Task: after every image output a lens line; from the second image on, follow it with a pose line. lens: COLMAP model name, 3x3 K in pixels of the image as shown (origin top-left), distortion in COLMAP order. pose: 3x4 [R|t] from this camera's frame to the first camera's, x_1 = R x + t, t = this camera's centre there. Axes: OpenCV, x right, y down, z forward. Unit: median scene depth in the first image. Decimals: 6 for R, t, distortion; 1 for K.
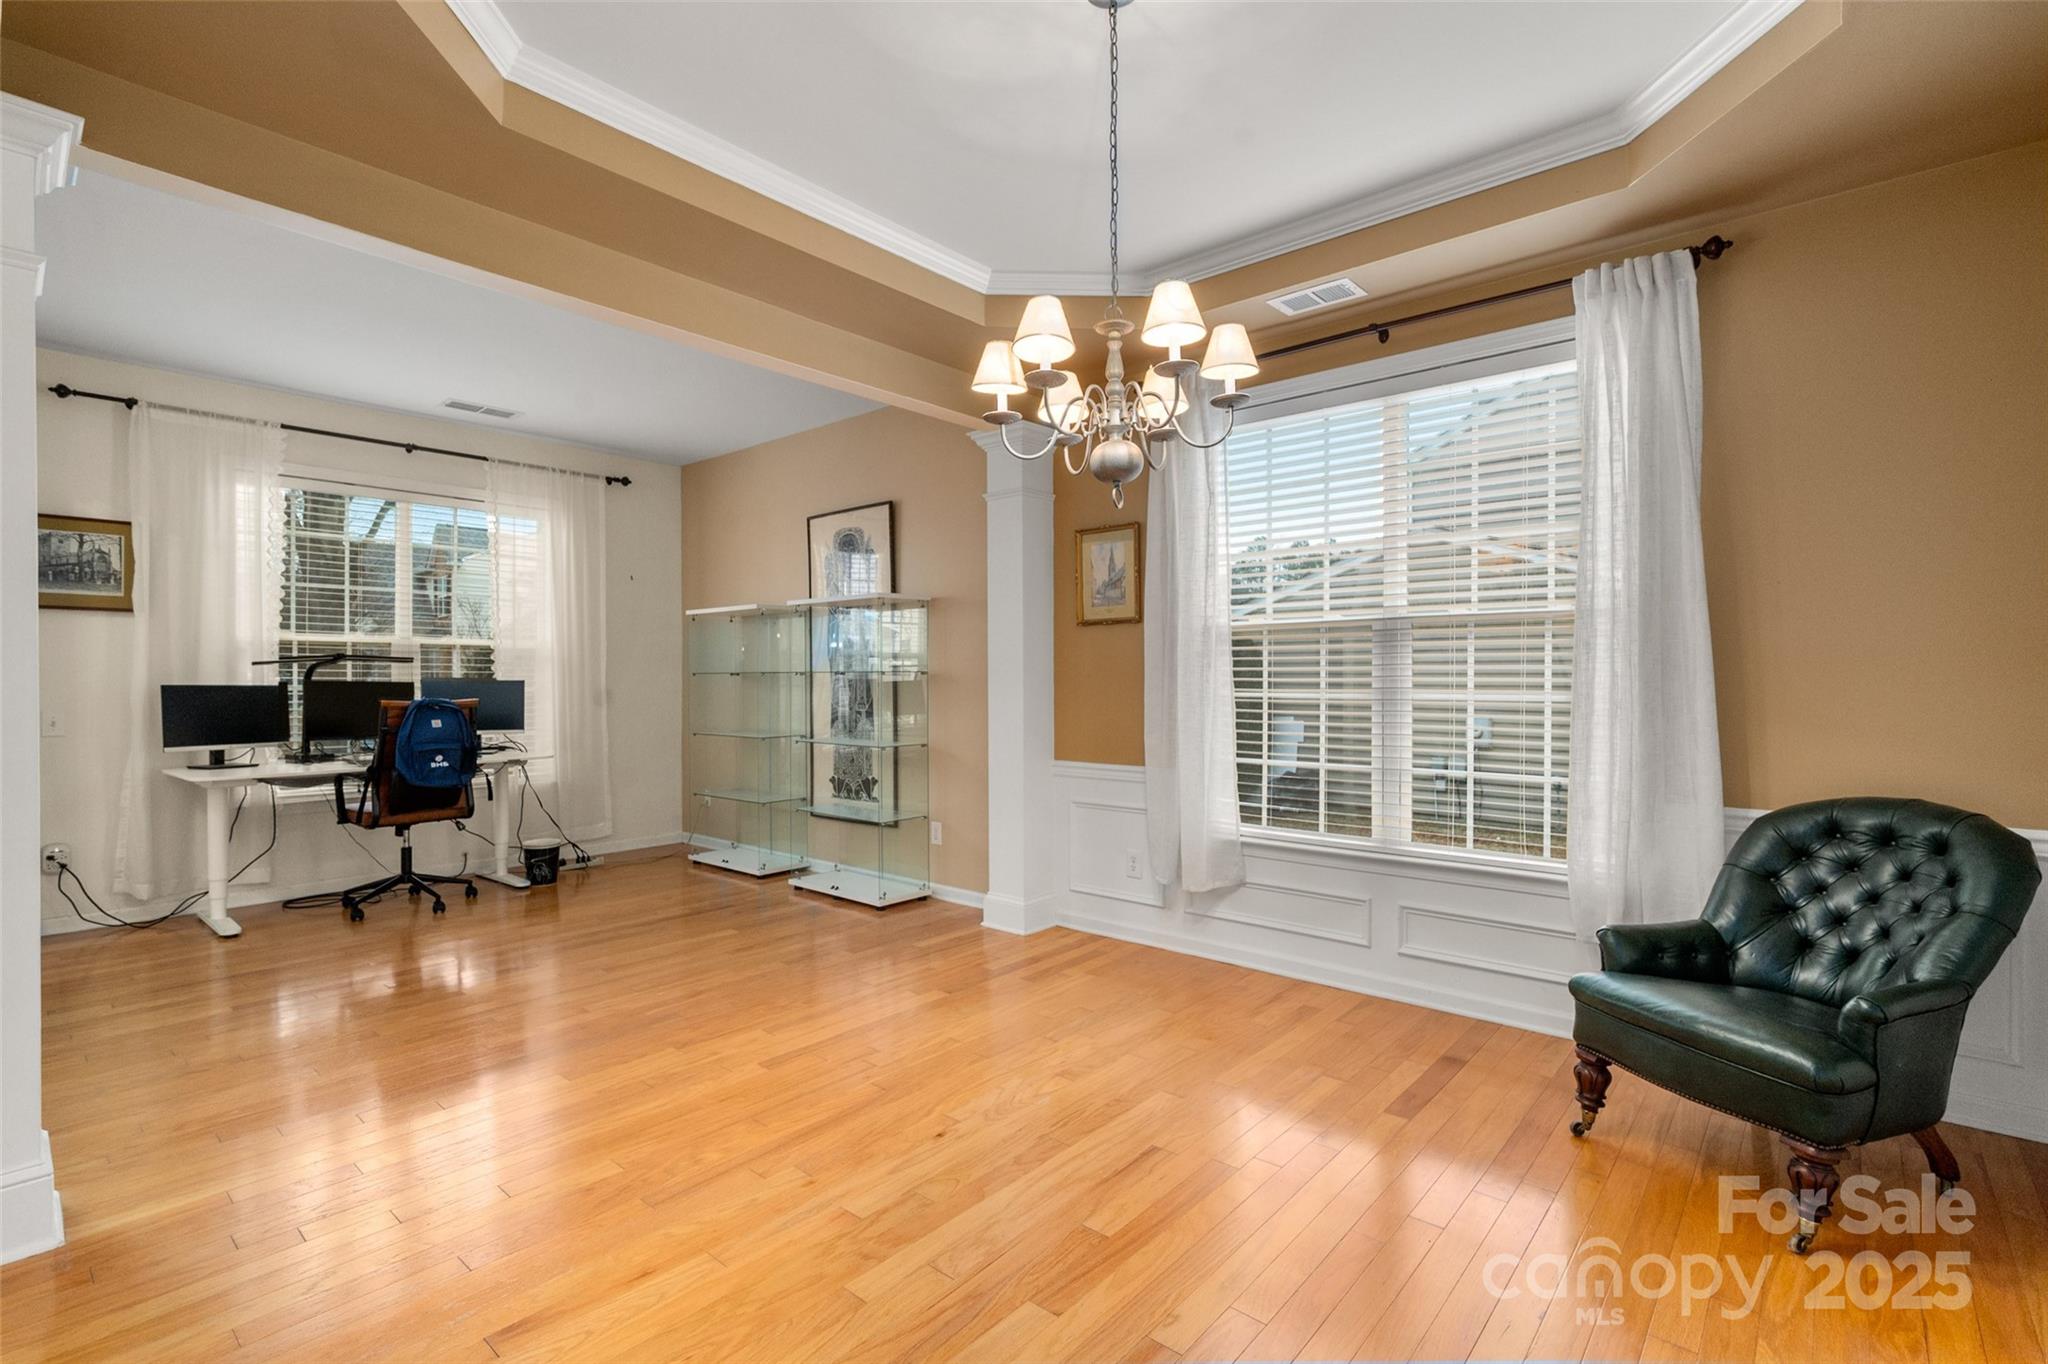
lens RADIAL K [[936.8, 0, 1024.0], [0, 936.8, 682.0], [0, 0, 1]] dist [0.003338, 0.000333]
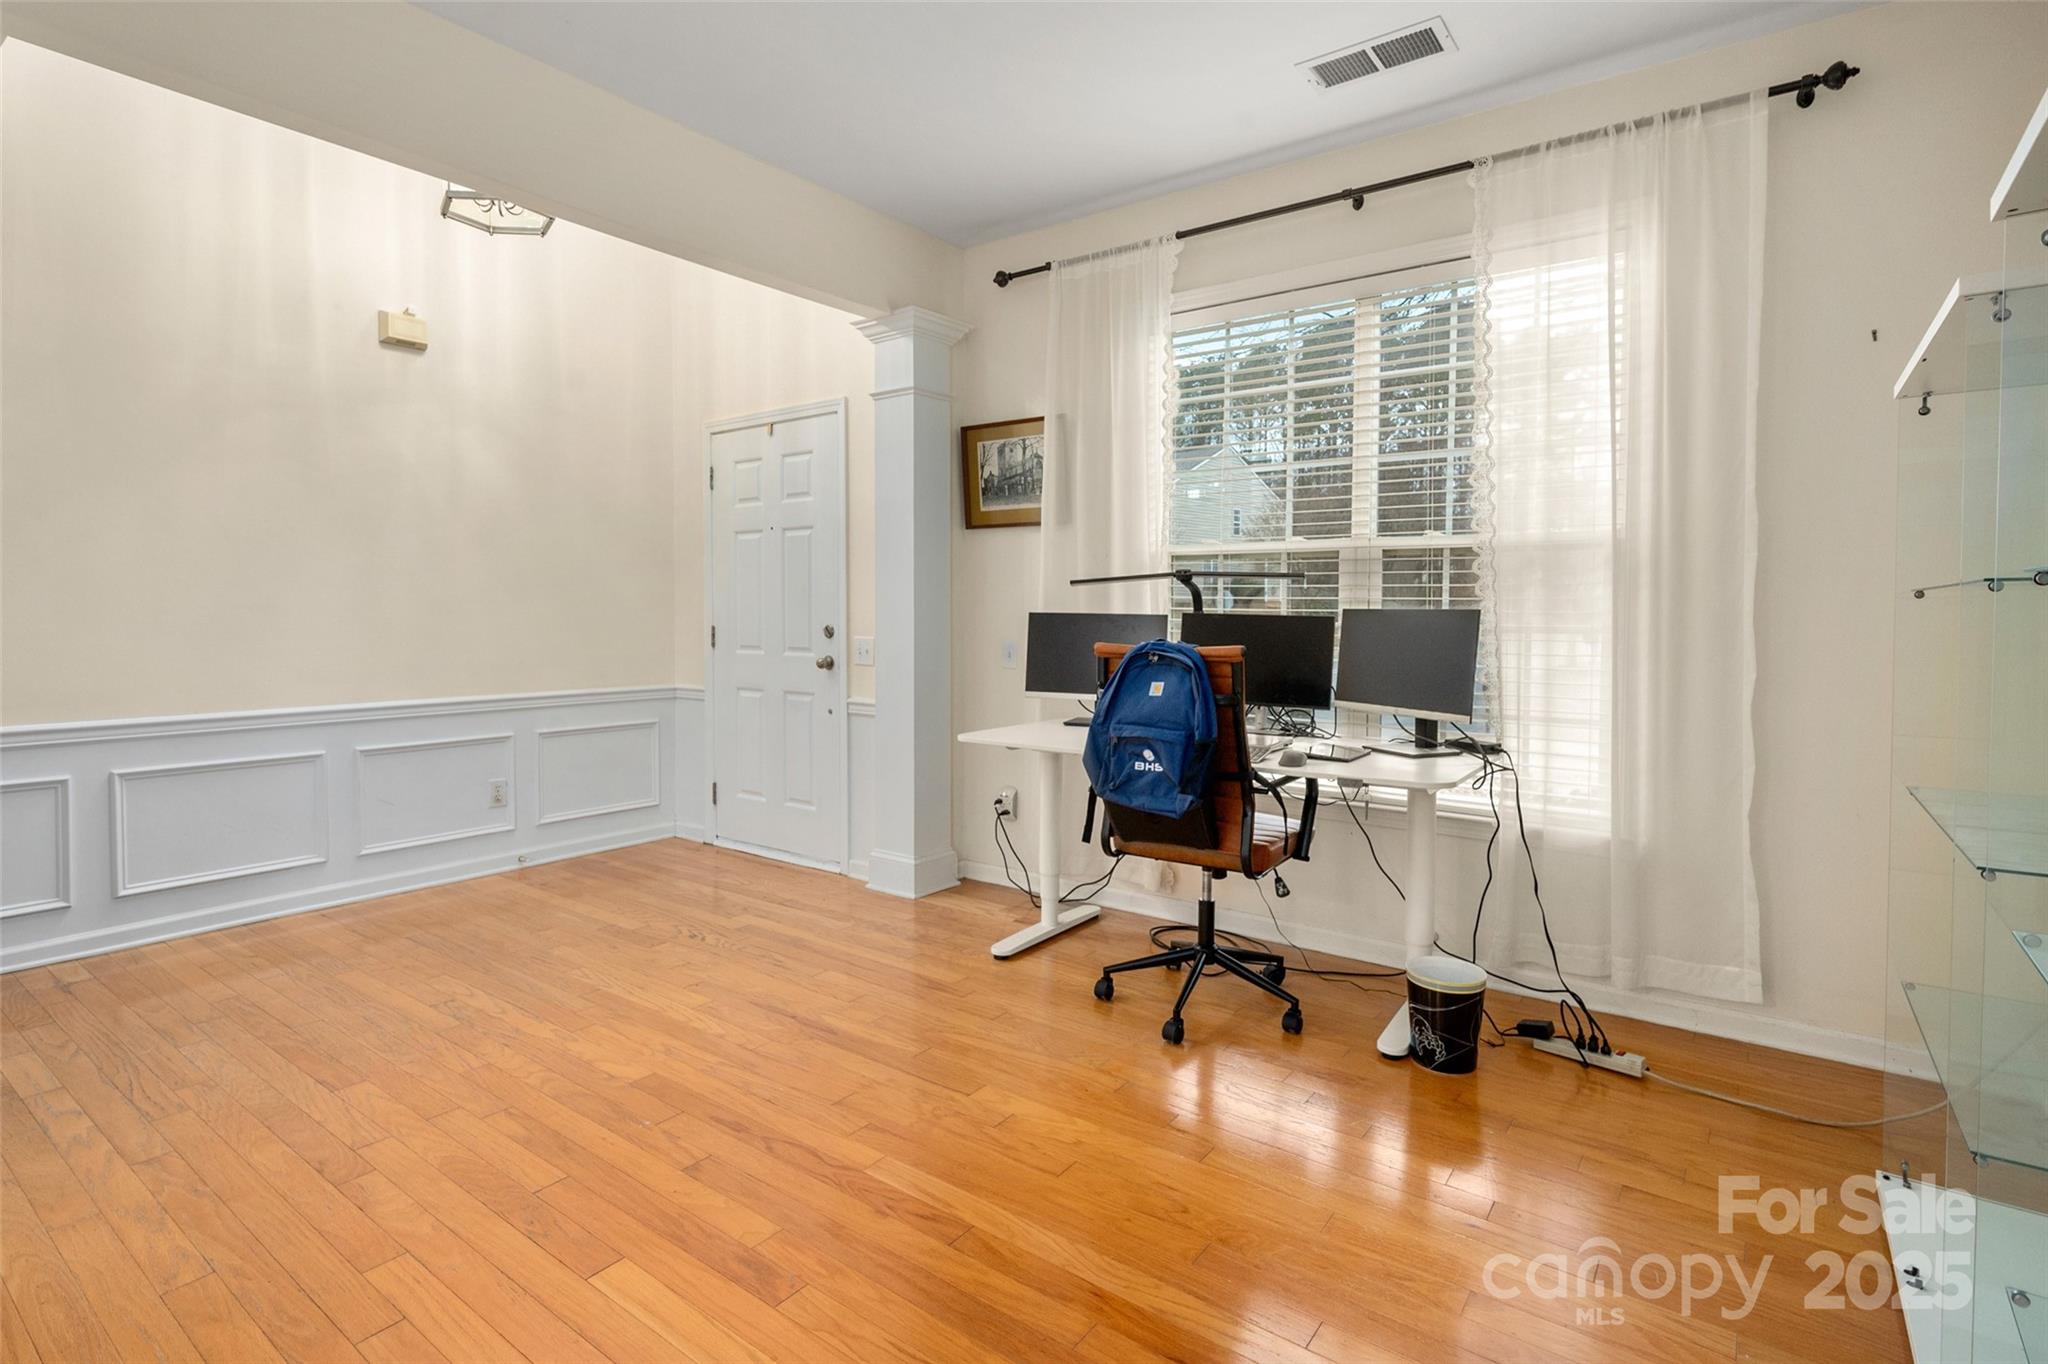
lens RADIAL K [[996.7, 0, 1035.6], [0, 996.7, 637.3], [0, 0, 1]] dist [0.000821, 0.000005]
pose [[0.087344, 0.032412, -0.995651, -0.070670], [-0.008897, 0.999456, 0.031756, -0.002520], [0.996138, 0.006085, 0.087585, 0.881977]]
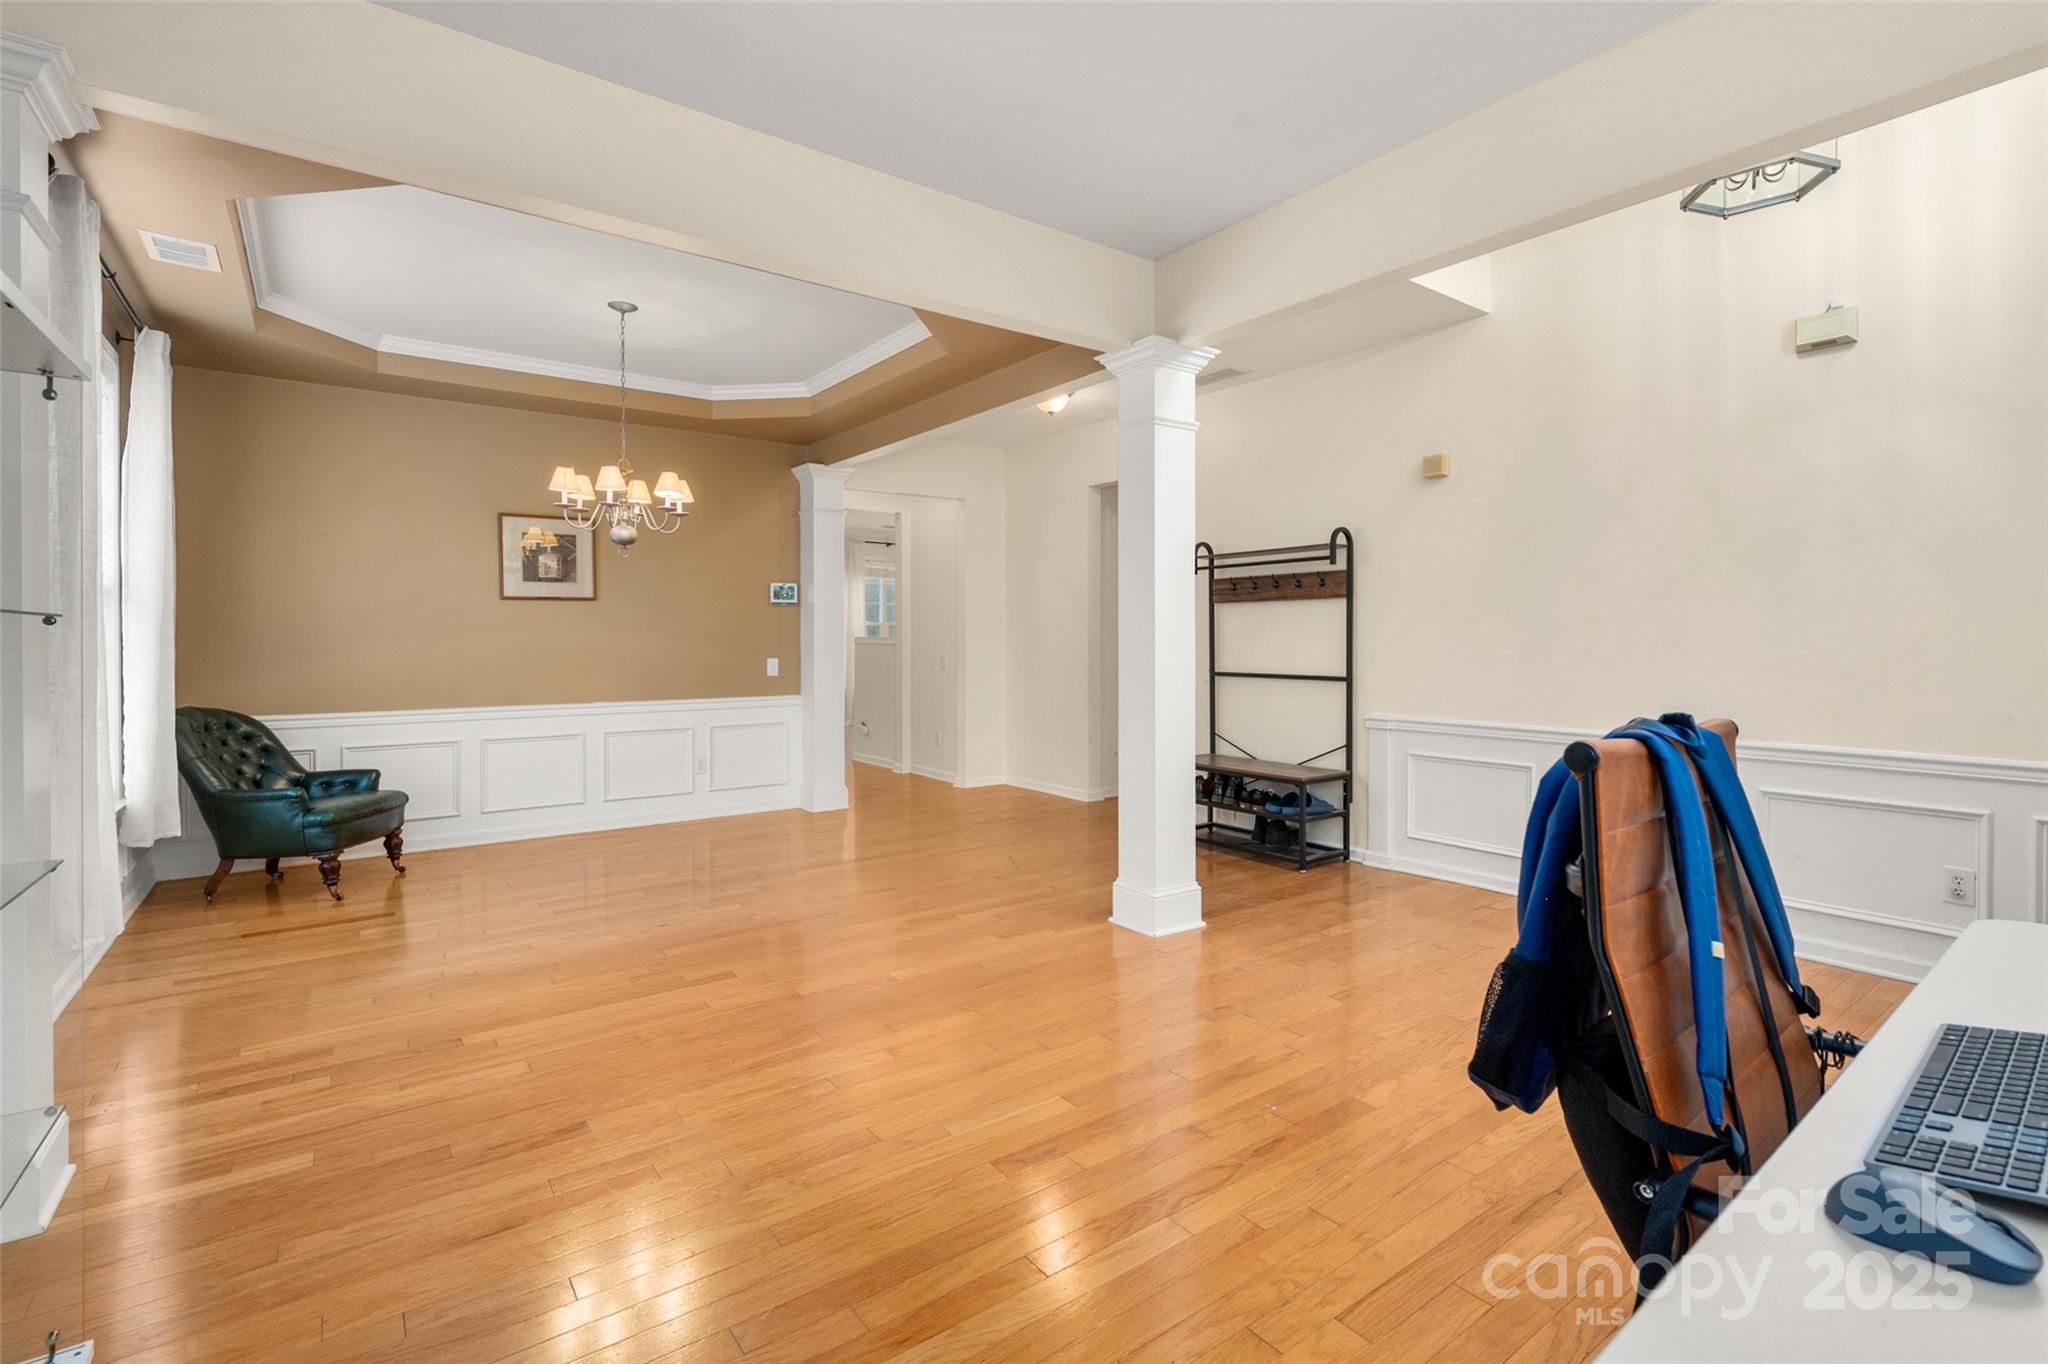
lens RADIAL K [[931.4, 0, 1018.2], [0, 931.4, 649.2], [0, 0, 1]] dist [0.000580, 0.000056]
pose [[-0.974960, 0.004546, 0.222334, -0.539960], [0.006525, 0.999945, 0.008166, 0.000039], [-0.222284, 0.009413, -0.974936, 1.251867]]
